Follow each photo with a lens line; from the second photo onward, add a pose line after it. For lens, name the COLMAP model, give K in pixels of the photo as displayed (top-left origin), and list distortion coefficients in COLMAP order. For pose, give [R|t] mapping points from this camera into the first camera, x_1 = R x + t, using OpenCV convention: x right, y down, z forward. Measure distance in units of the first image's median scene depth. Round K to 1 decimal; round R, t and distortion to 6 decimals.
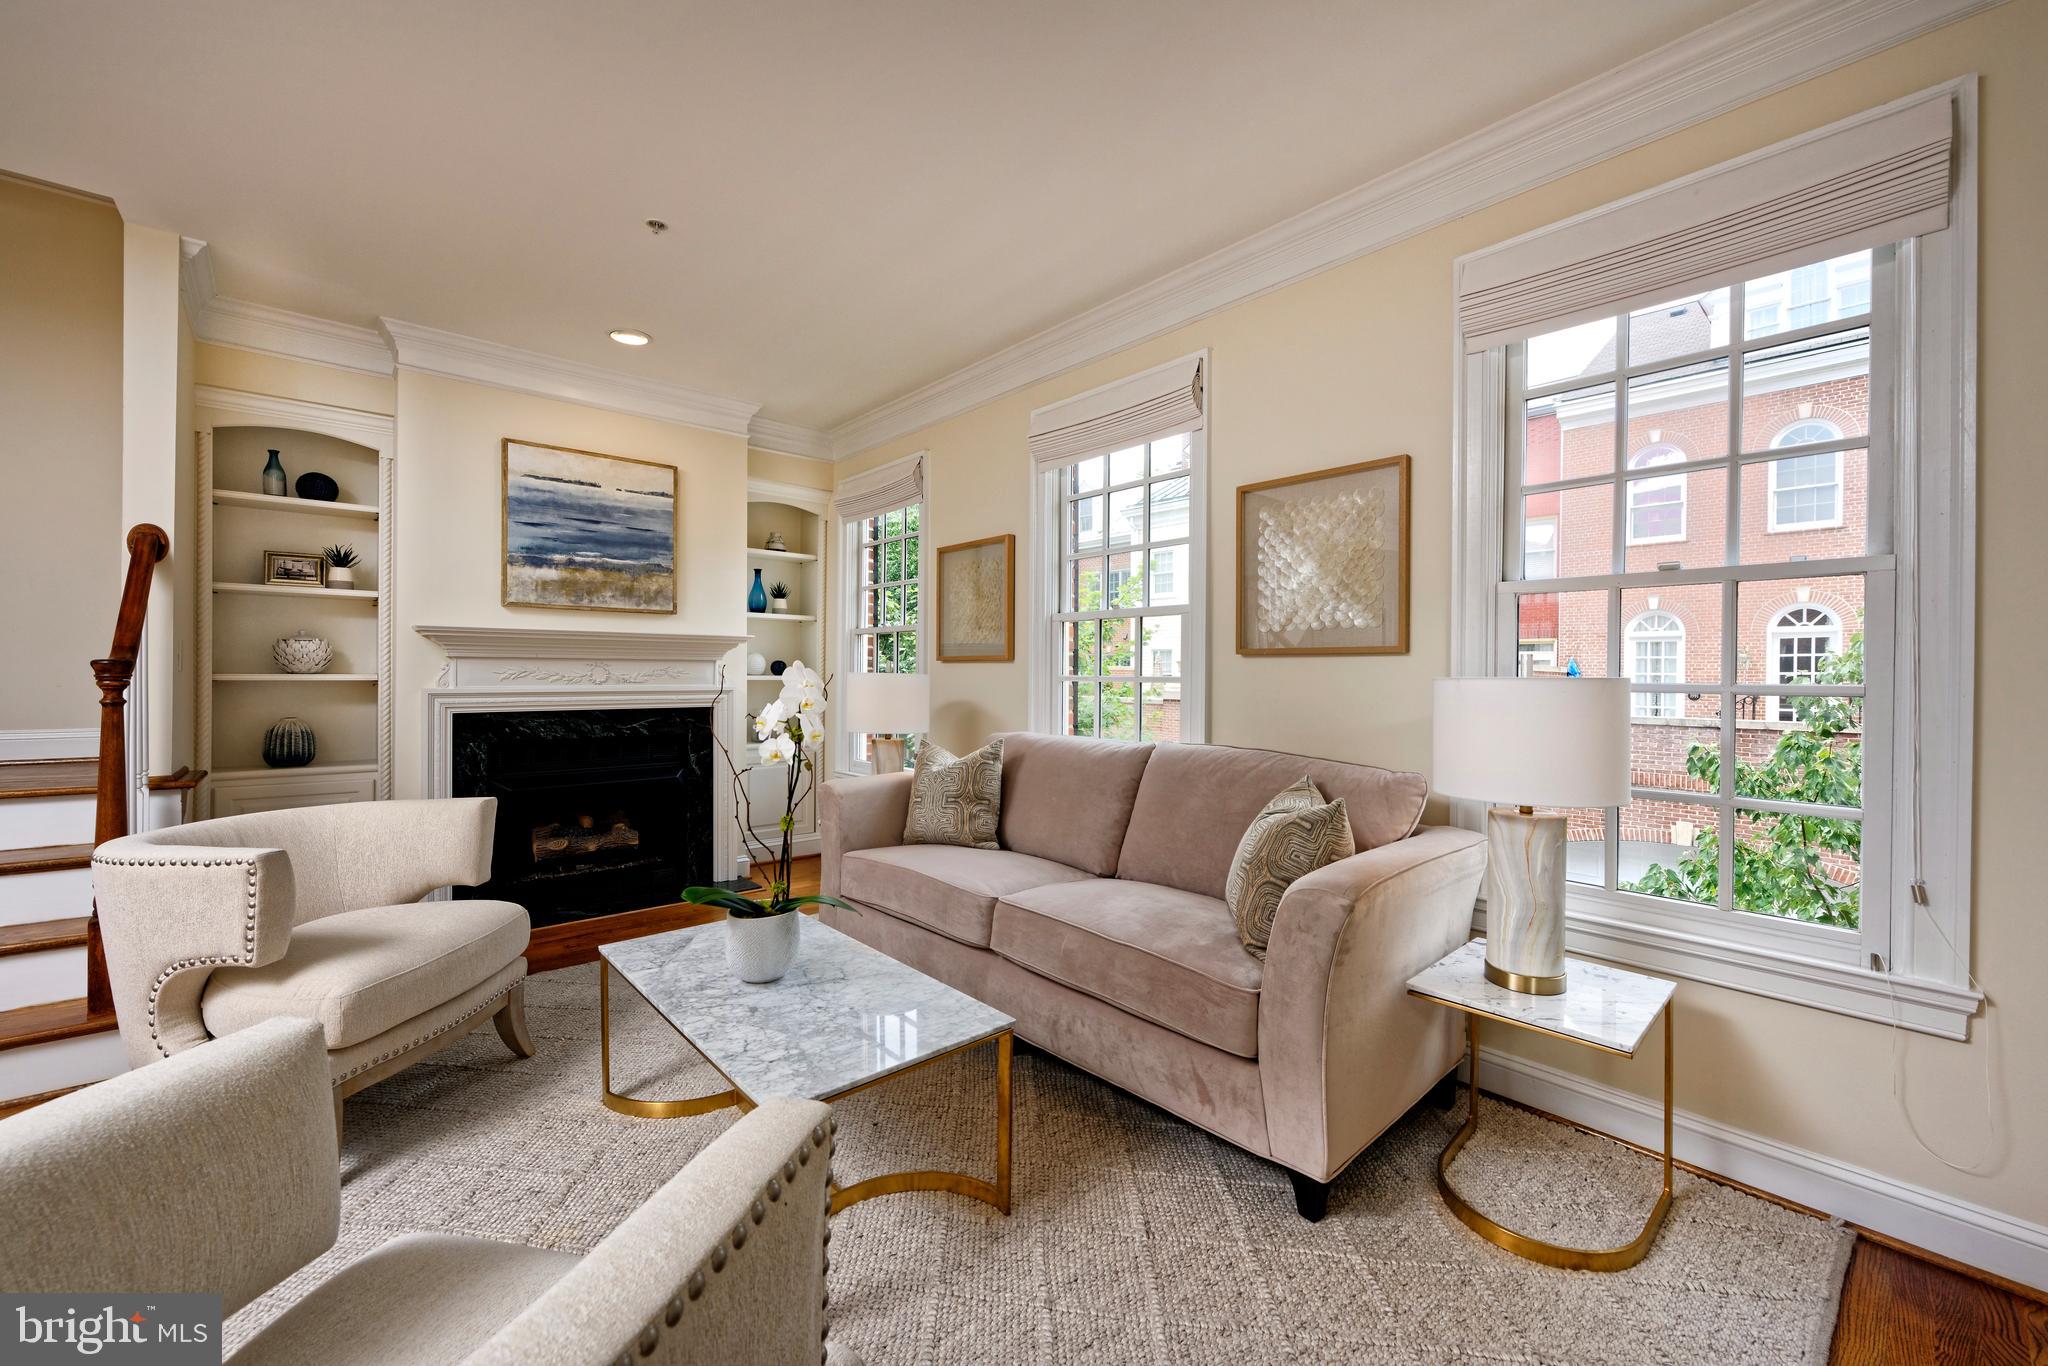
lens RADIAL K [[775.8, 0, 1020.4], [0, 775.8, 683.7], [0, 0, 1]] dist [-0.002456, -0.000194]
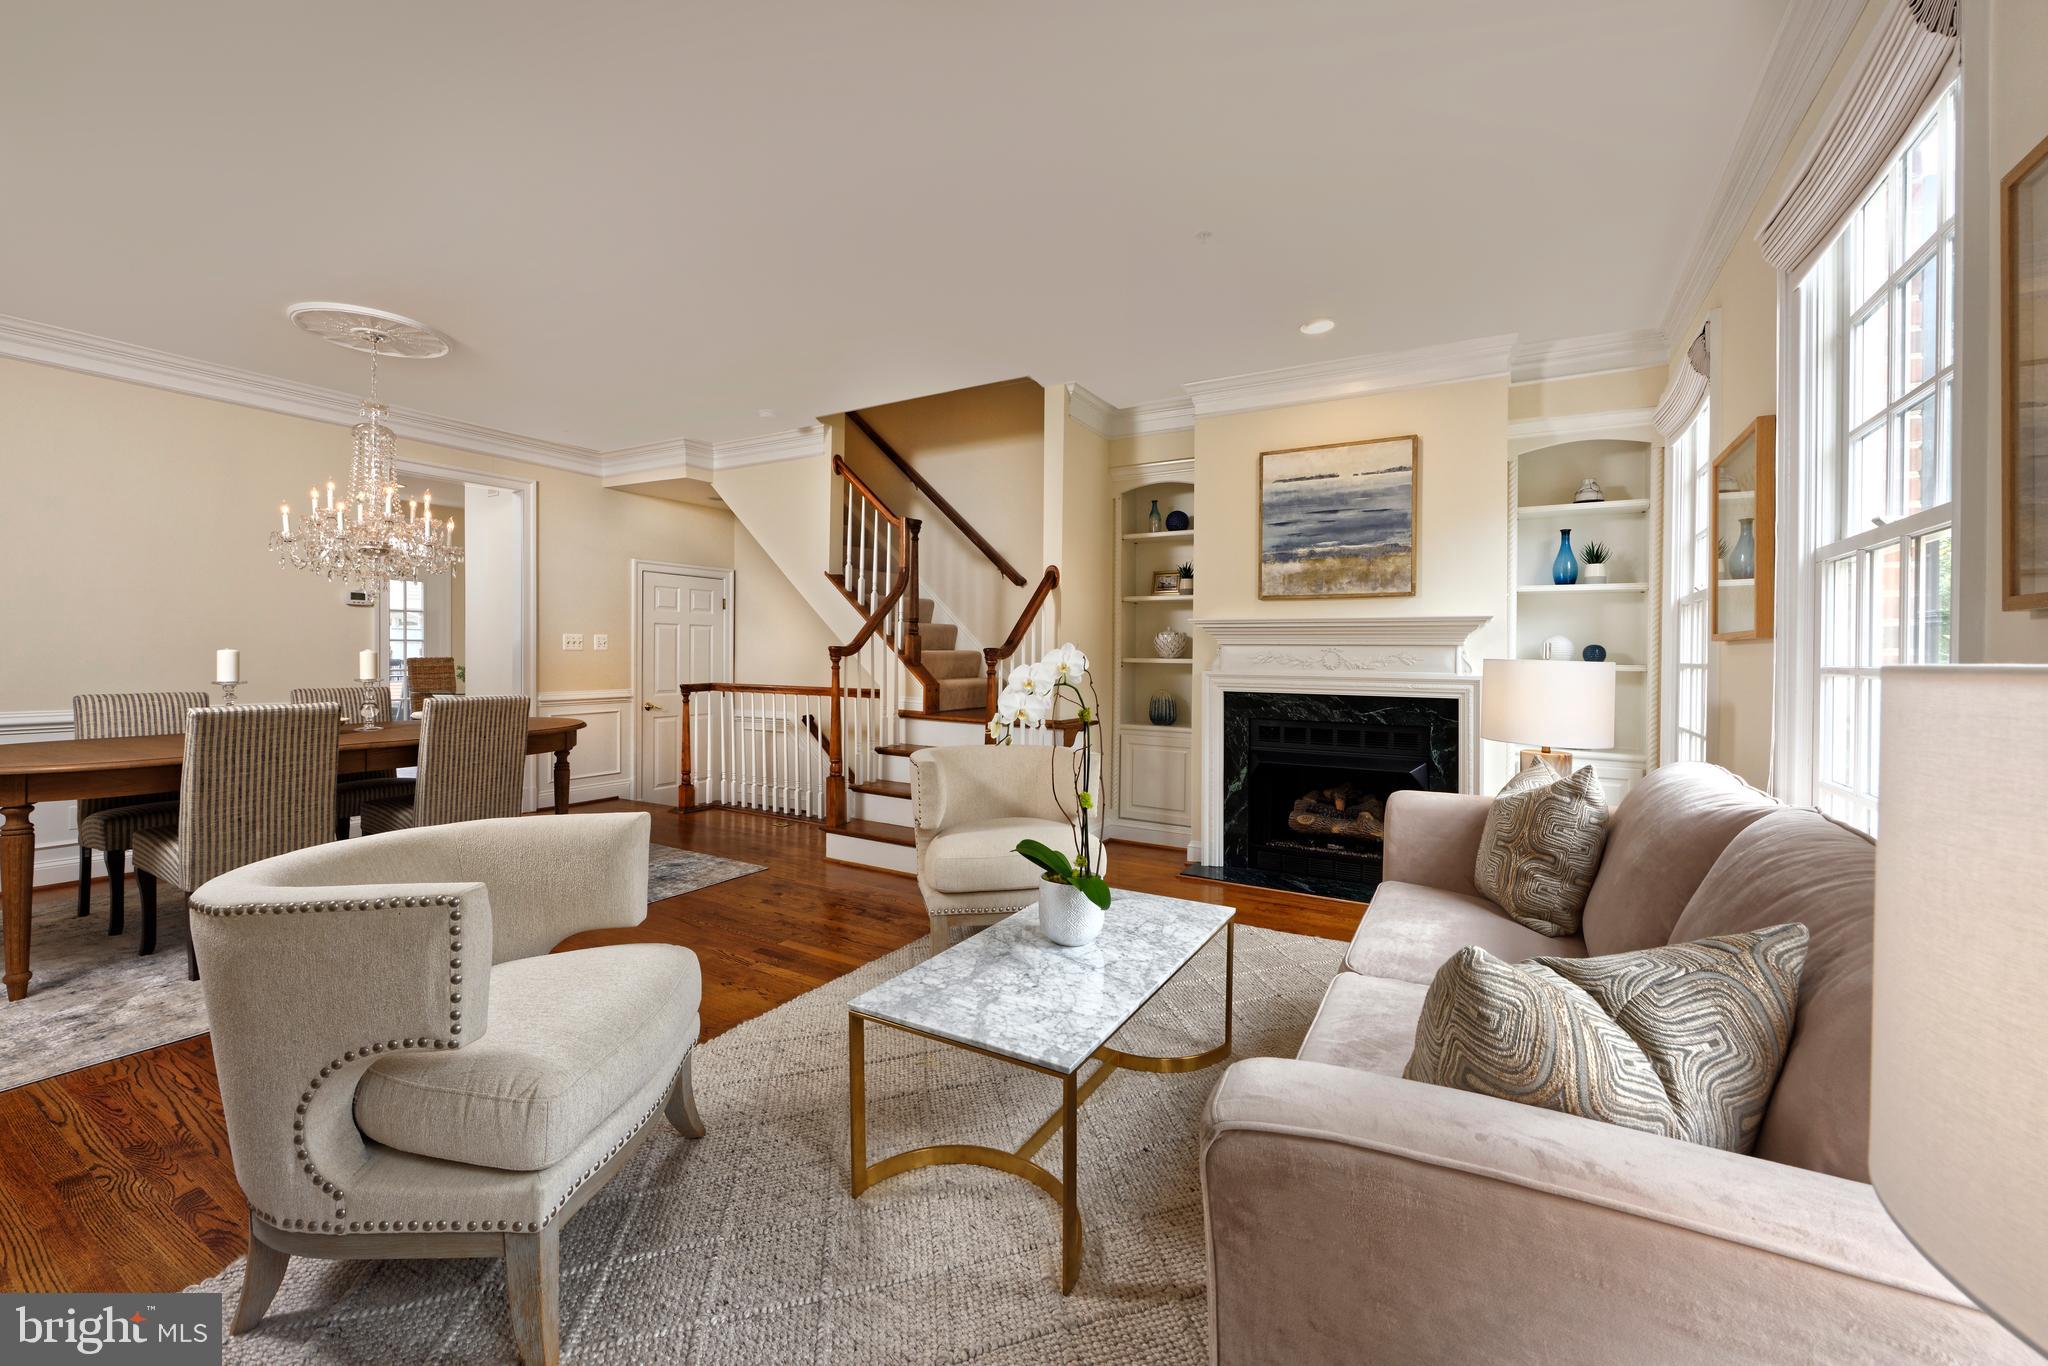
lens RADIAL K [[848.3, 0, 1107.0], [0, 848.3, 671.3], [0, 0, 1]] dist [-0.005203, -0.000189]
pose [[0.339391, 0.016955, -0.940493, 0.416201], [-0.021266, 0.999720, 0.010349, -0.002575], [0.940405, 0.016488, 0.339656, 0.348044]]
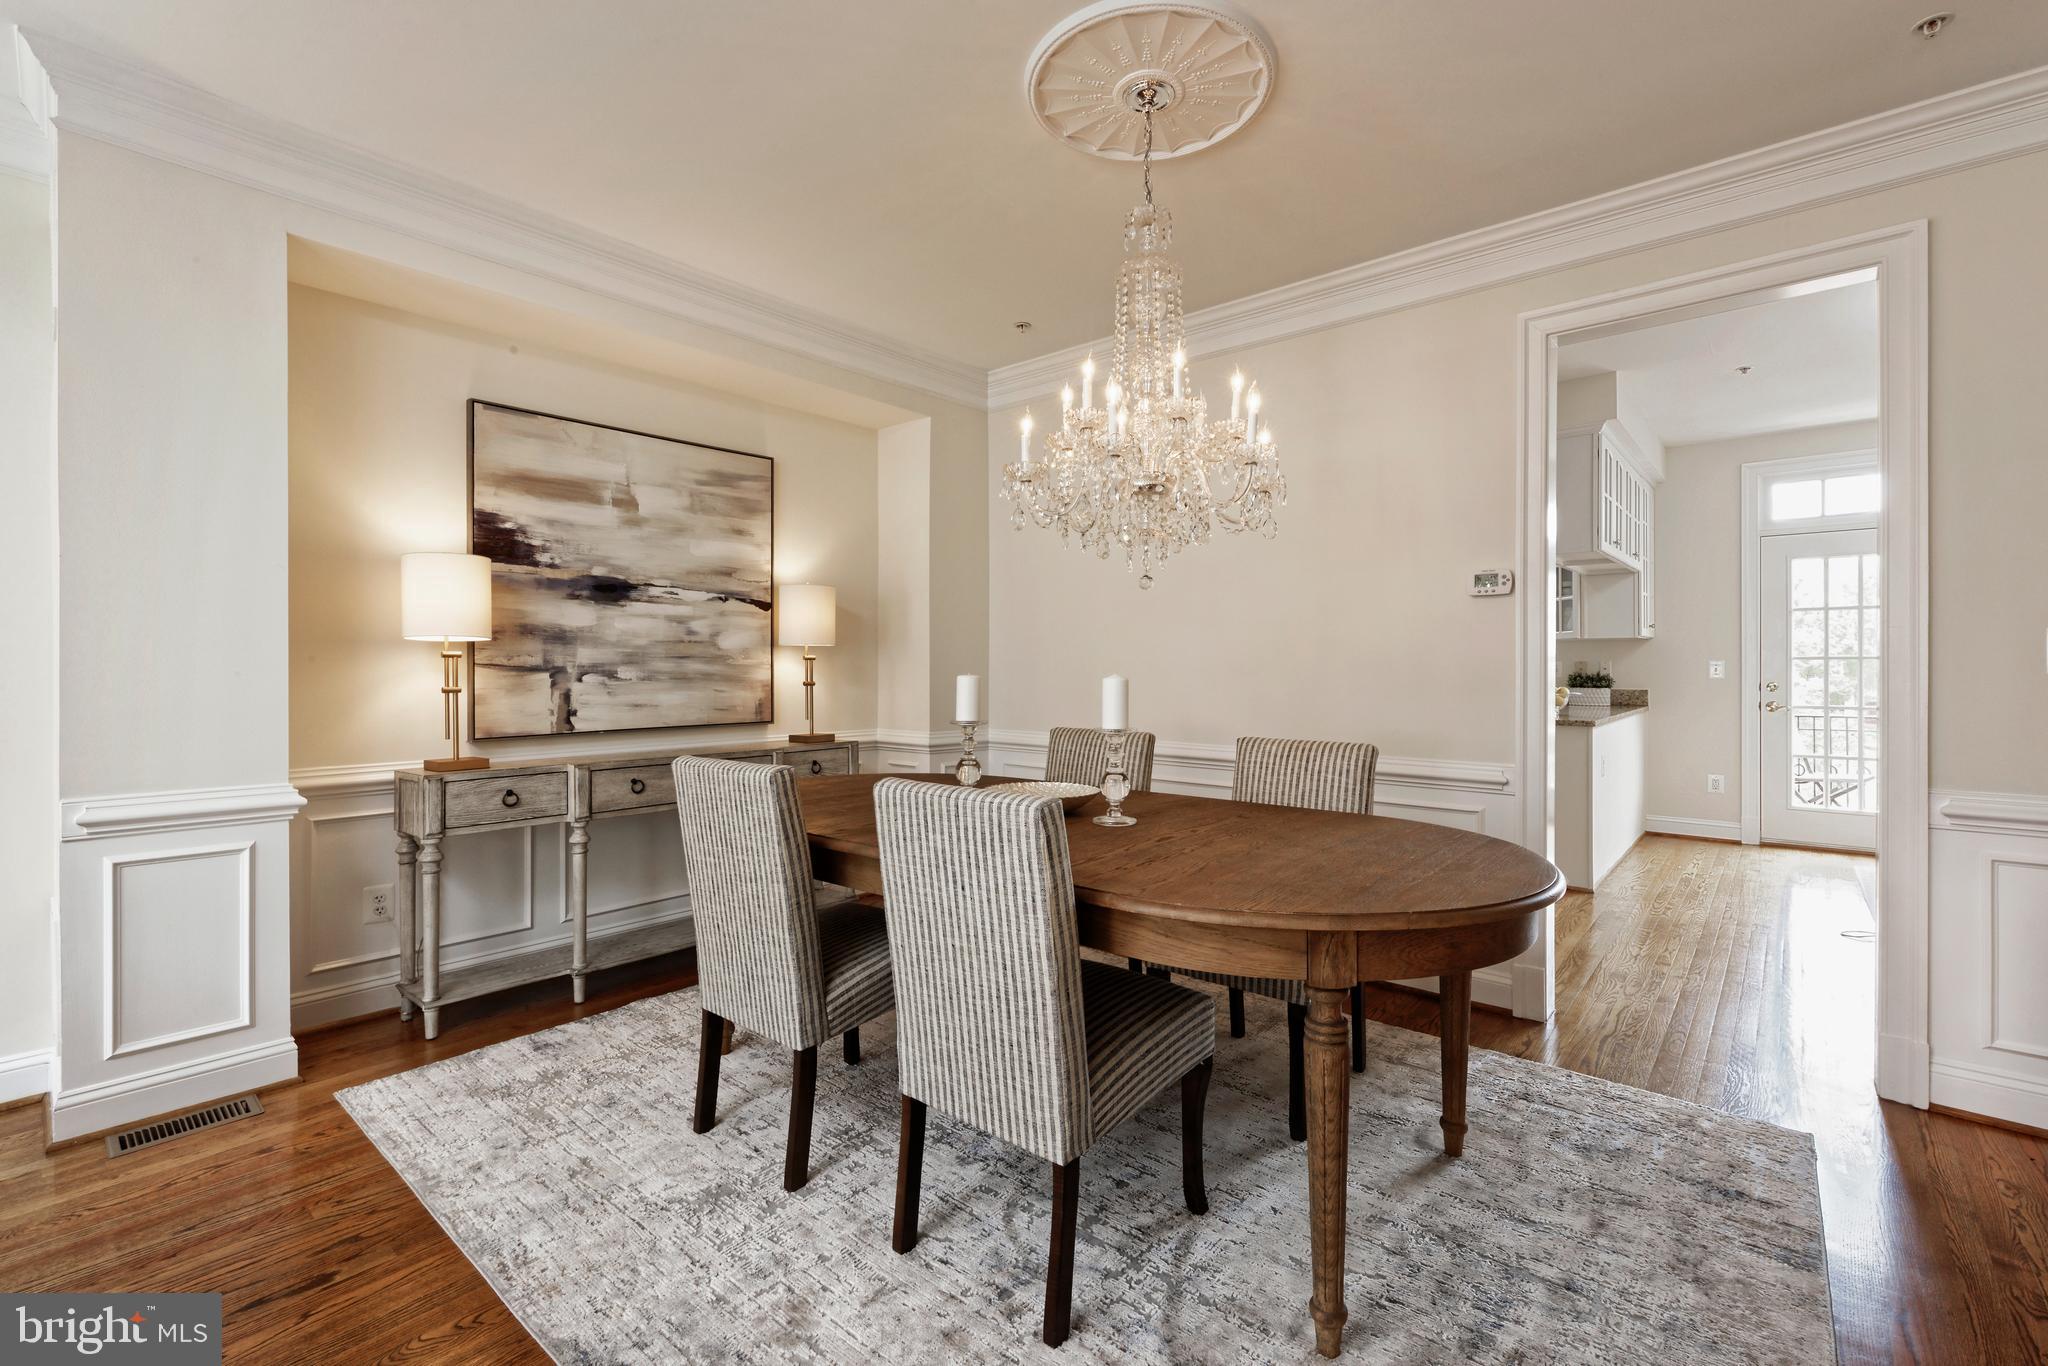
lens RADIAL K [[887.4, 0, 1077.9], [0, 887.4, 653.1], [0, 0, 1]] dist [0.000768, -0.000113]
pose [[-0.986624, -0.008430, -0.162792, -0.804355], [-0.008086, 0.999963, -0.002777, -0.011552], [0.162809, -0.001424, -0.986657, 0.416045]]
